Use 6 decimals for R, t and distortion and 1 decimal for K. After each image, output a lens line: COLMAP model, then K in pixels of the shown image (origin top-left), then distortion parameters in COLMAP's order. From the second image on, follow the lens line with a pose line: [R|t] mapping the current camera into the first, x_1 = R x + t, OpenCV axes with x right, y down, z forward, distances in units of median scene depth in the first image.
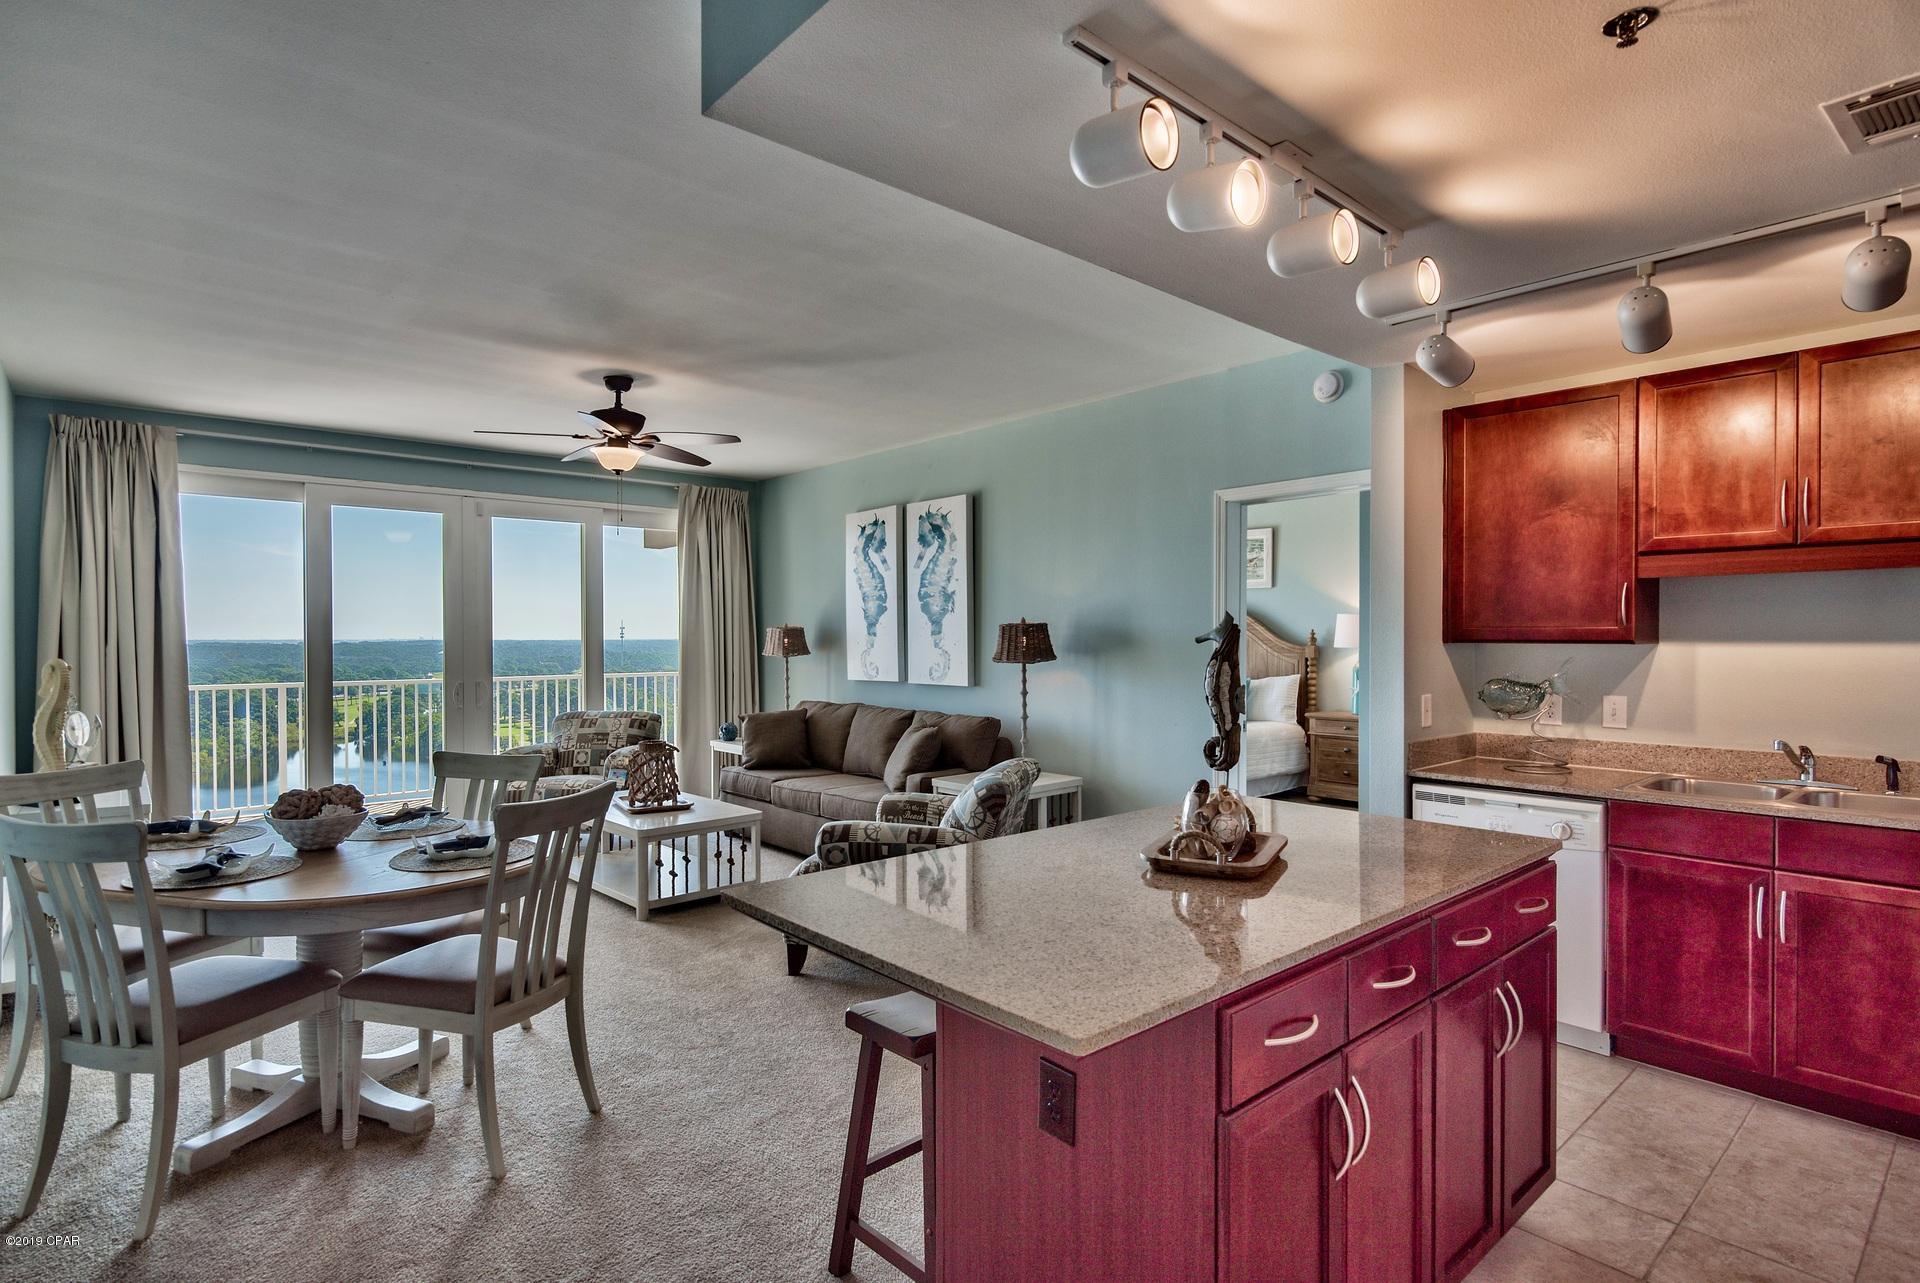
lens RADIAL K [[1009.8, 0, 956.1], [0, 1009.8, 644.3], [0, 0, 1]] dist [0.000224, -0.000005]
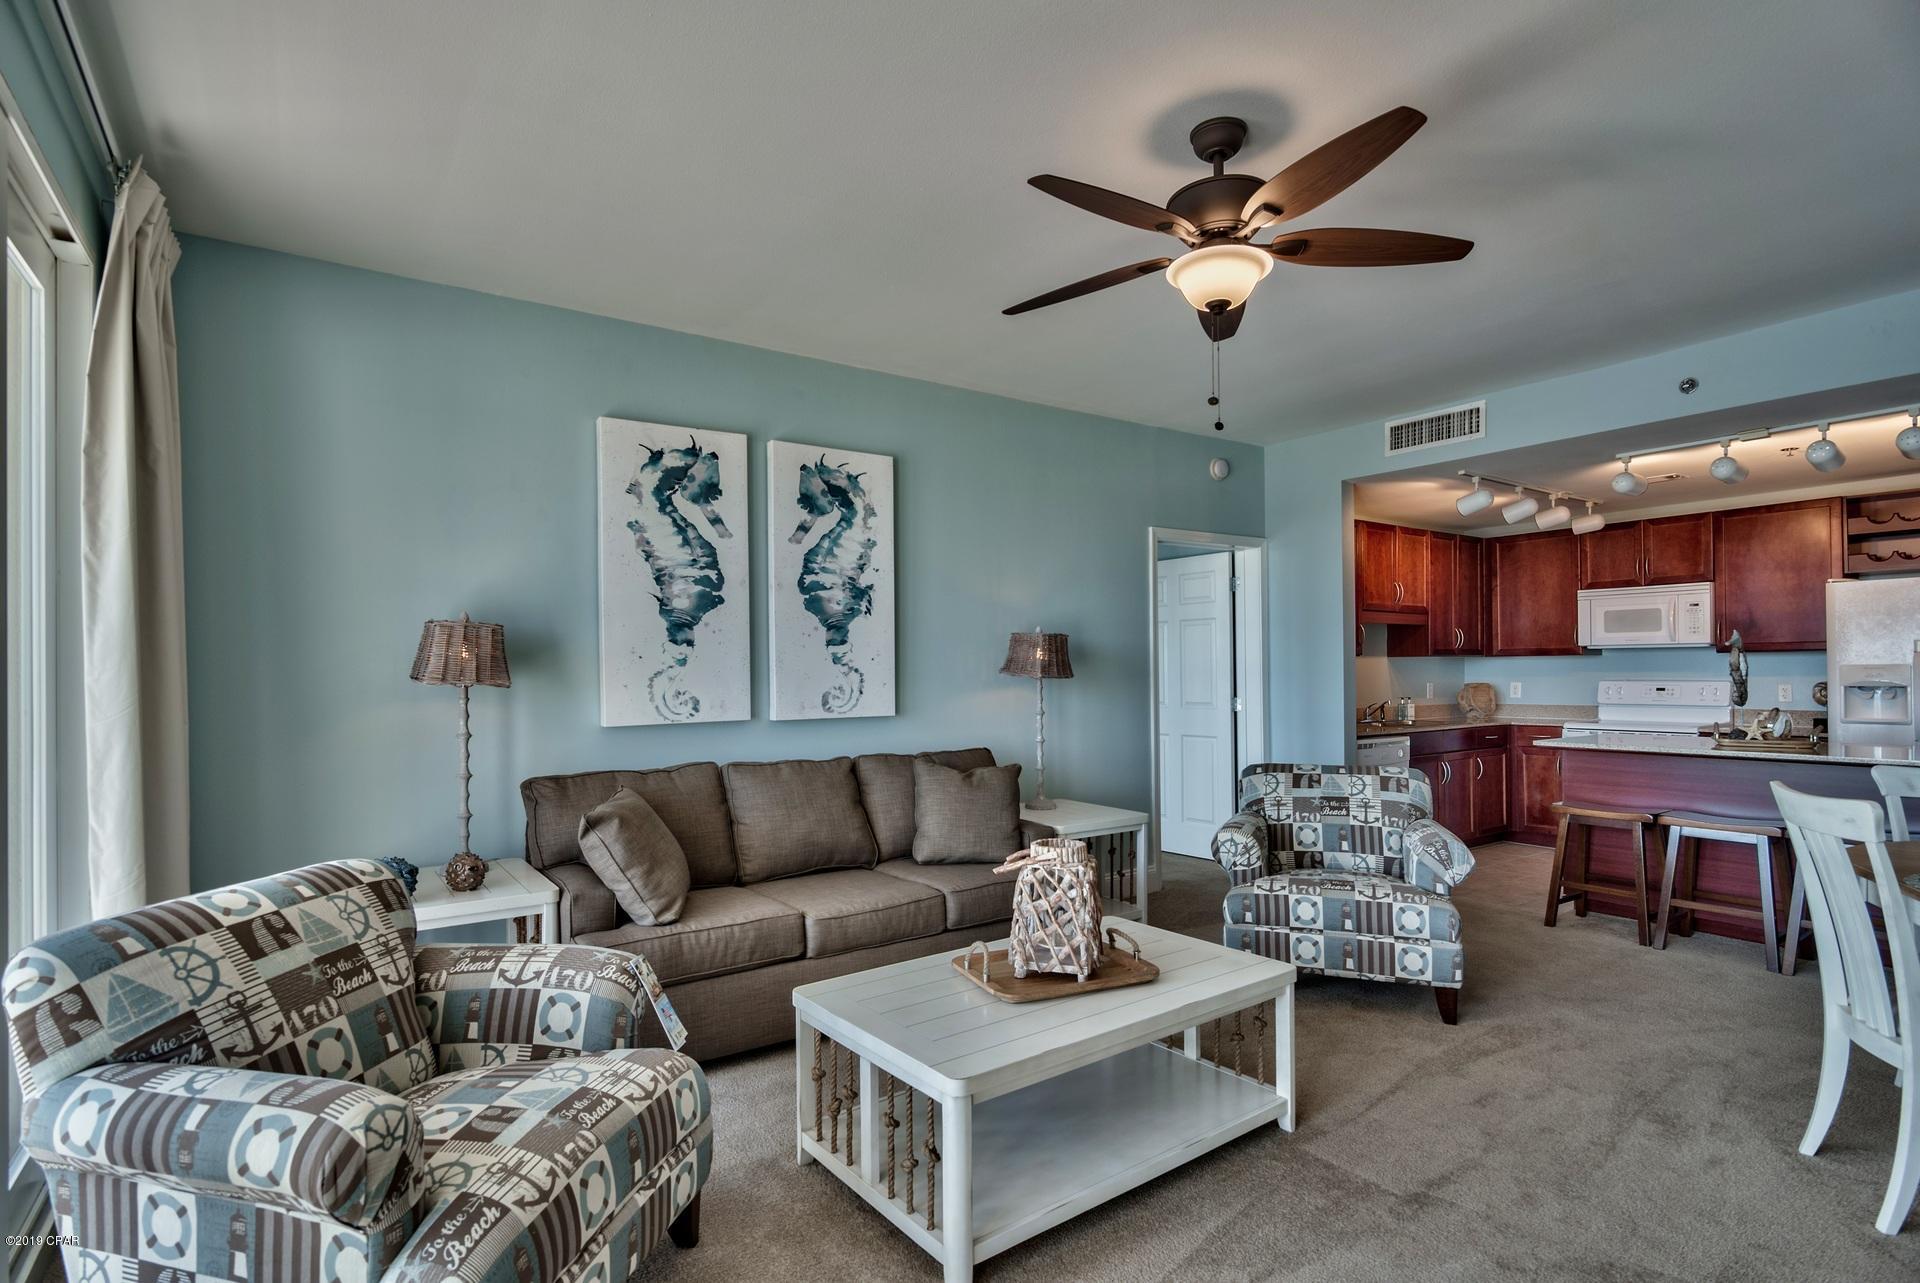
lens RADIAL K [[933.4, 0, 952.5], [0, 933.4, 658.2], [0, 0, 1]] dist [0.005702, 0.001005]
pose [[0.118486, 0.015602, 0.992833, -0.999304], [0.016216, 0.999713, -0.017645, 0.018301], [-0.992823, 0.018190, 0.118199, 1.322265]]
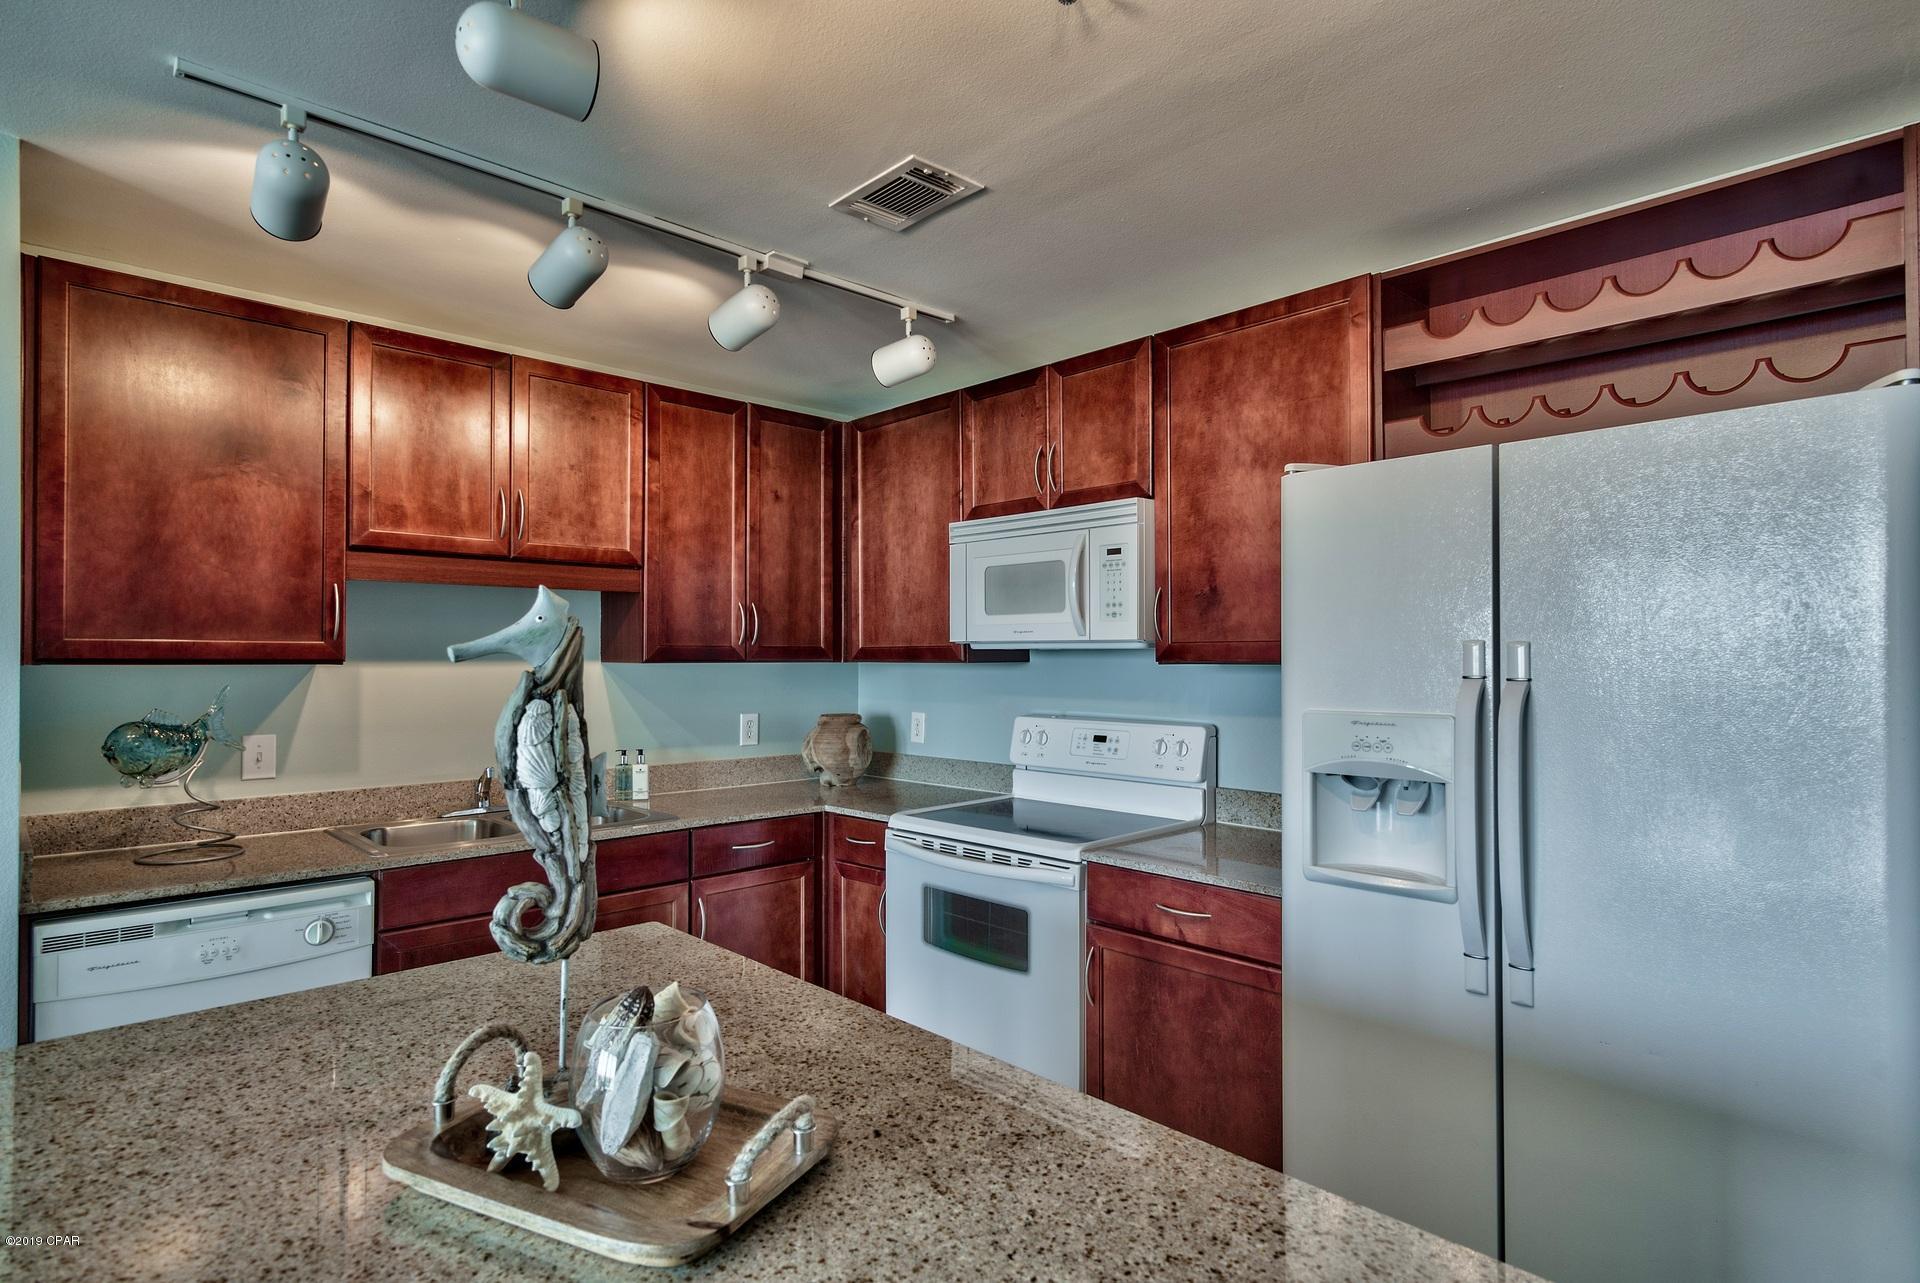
lens RADIAL K [[991.9, 0, 968.2], [0, 991.9, 645.3], [0, 0, 1]] dist [-0.003979, -0.000492]
pose [[-0.049867, 0.014877, 0.998645, -0.092435], [0.008350, 0.999860, -0.014478, 0.000233], [-0.998721, 0.007617, -0.049984, 0.495738]]
